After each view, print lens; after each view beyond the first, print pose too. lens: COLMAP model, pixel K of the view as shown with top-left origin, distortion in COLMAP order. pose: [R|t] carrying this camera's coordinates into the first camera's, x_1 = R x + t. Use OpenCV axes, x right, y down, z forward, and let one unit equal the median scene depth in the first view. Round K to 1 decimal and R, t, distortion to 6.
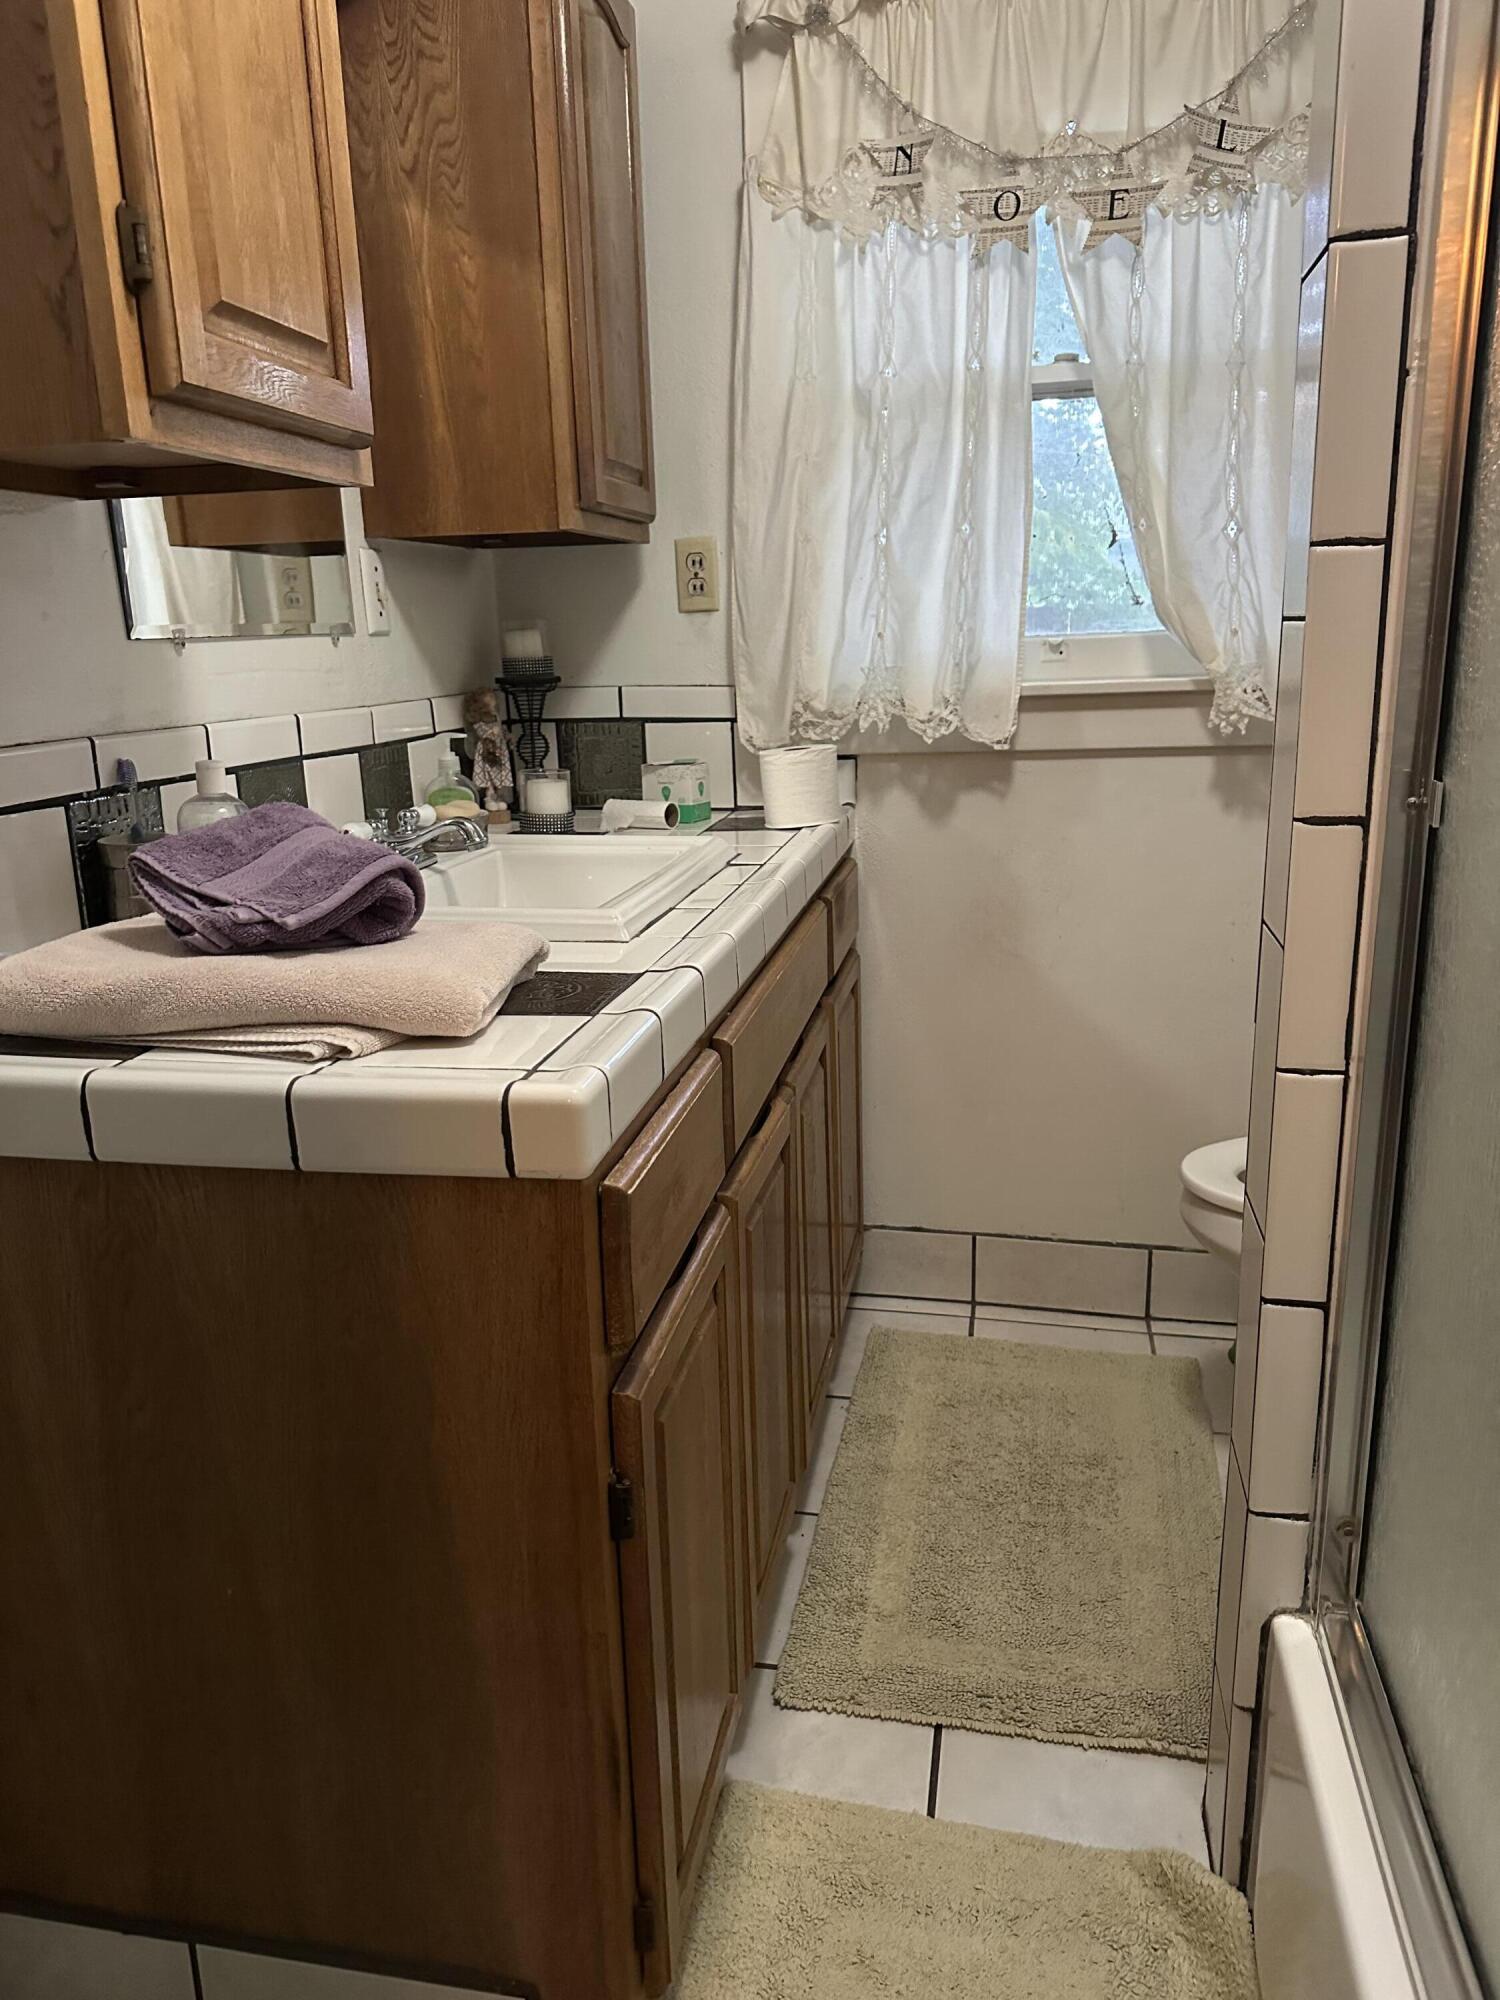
lens RADIAL K [[1395.0, 0, 746.6], [0, 1395.0, 1003.3], [0, 0, 1]] dist [0.056140, -0.073652]
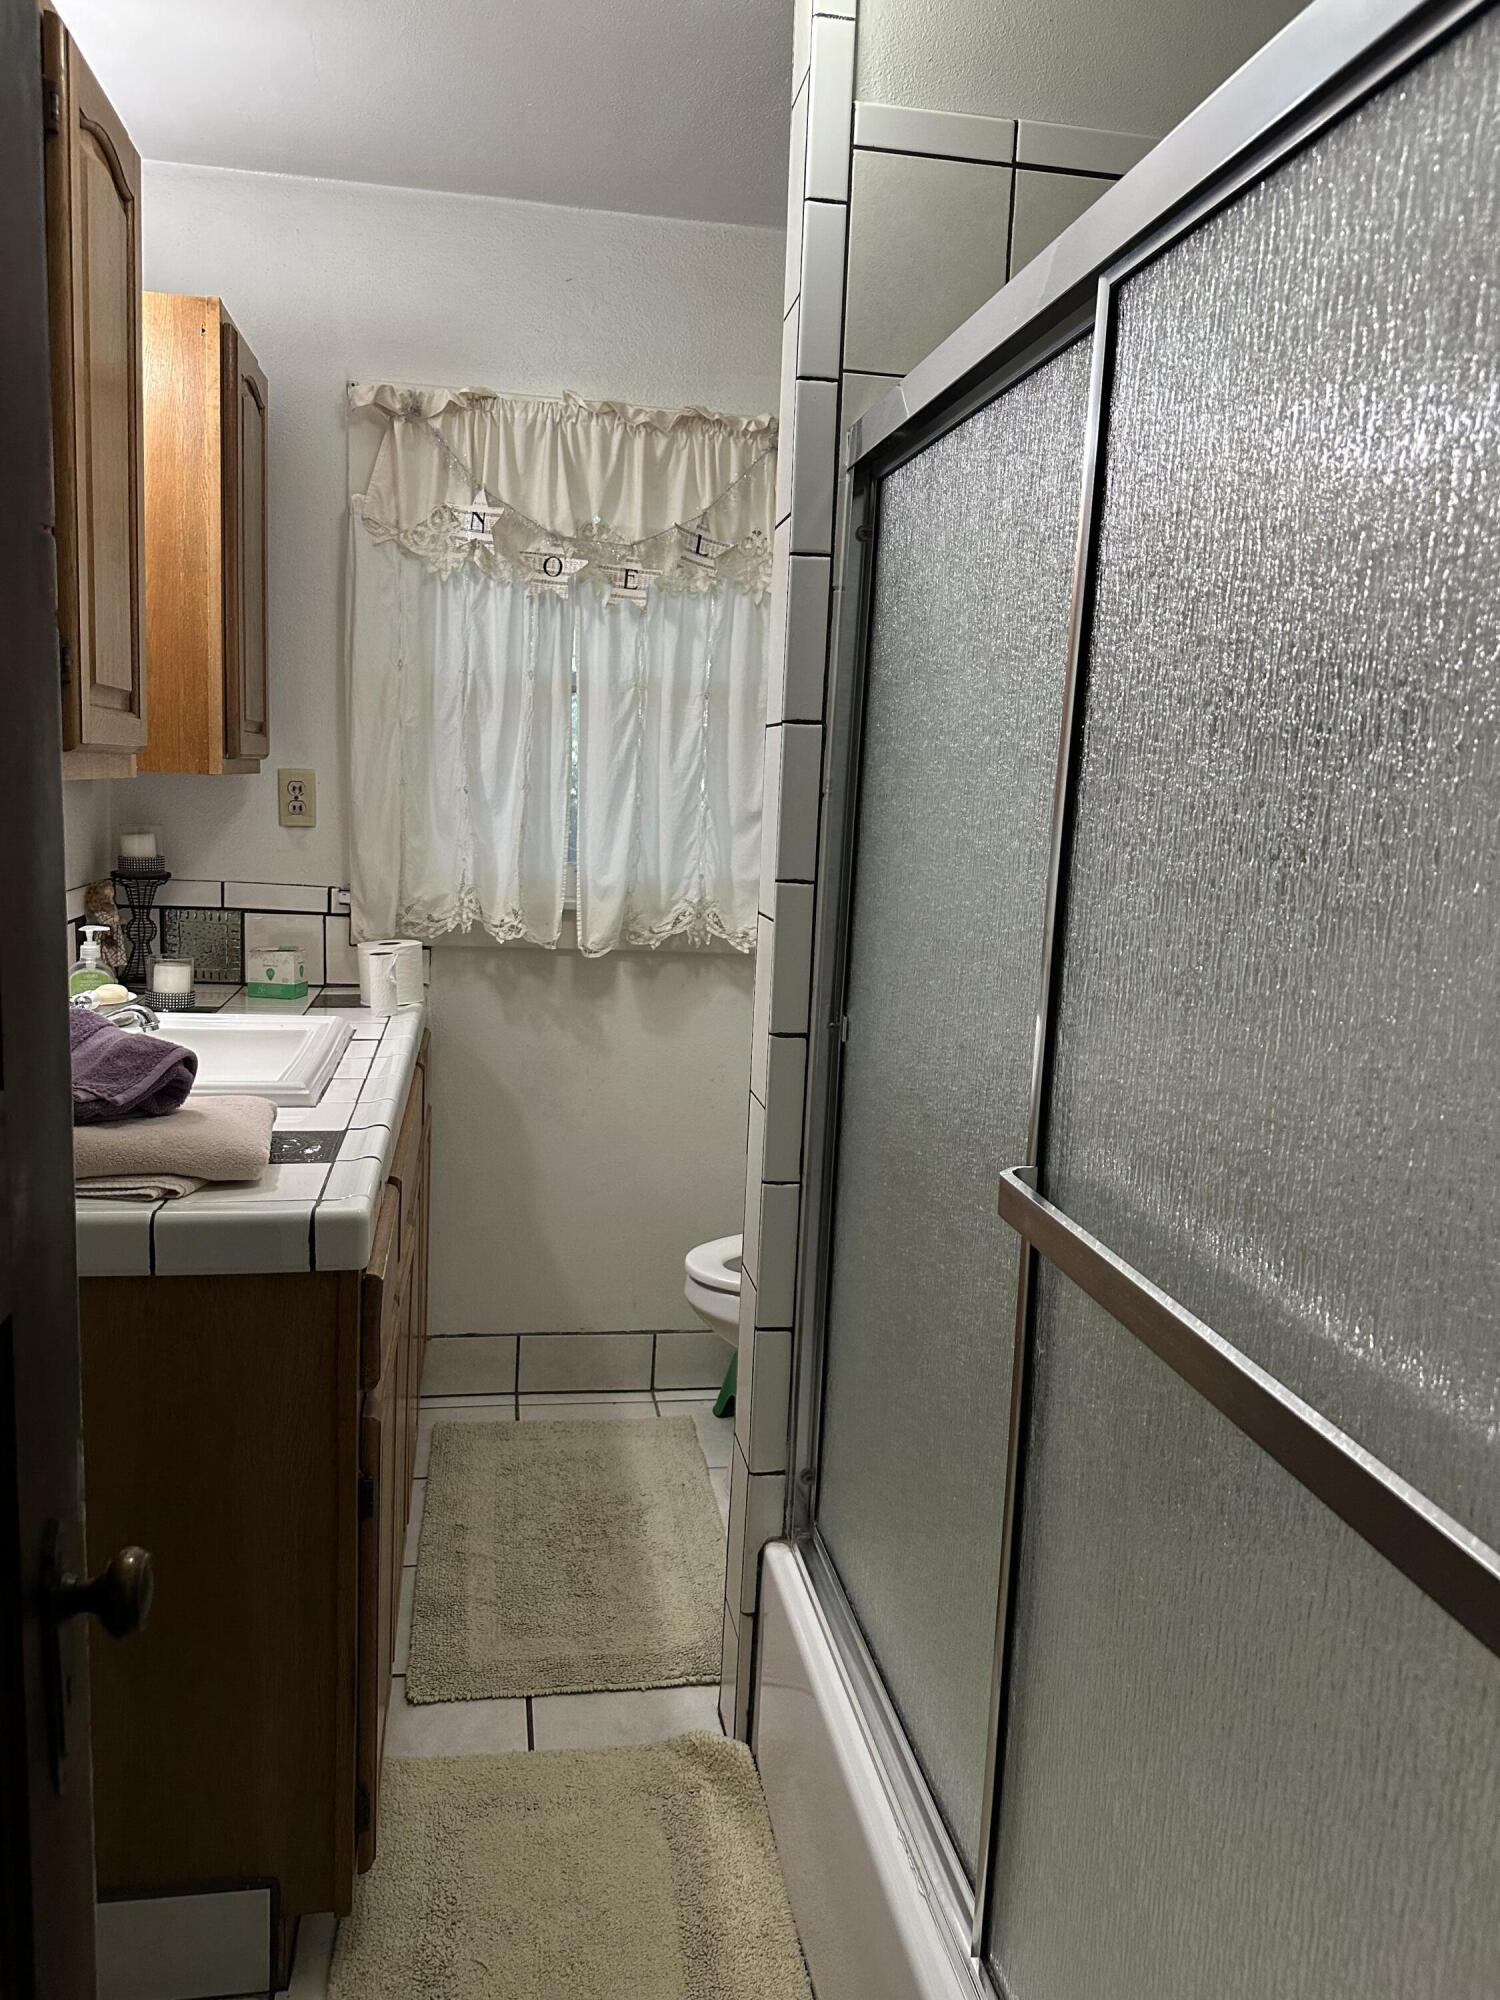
lens RADIAL K [[1395.0, 0, 755.0], [0, 1395.0, 991.7], [0, 0, 1]] dist [0.056140, -0.073652]
pose [[0.925708, 0.015539, 0.377919, -0.214447], [0.023745, 0.994798, -0.099066, -0.010993], [-0.377493, 0.100680, 0.920523, -0.445005]]
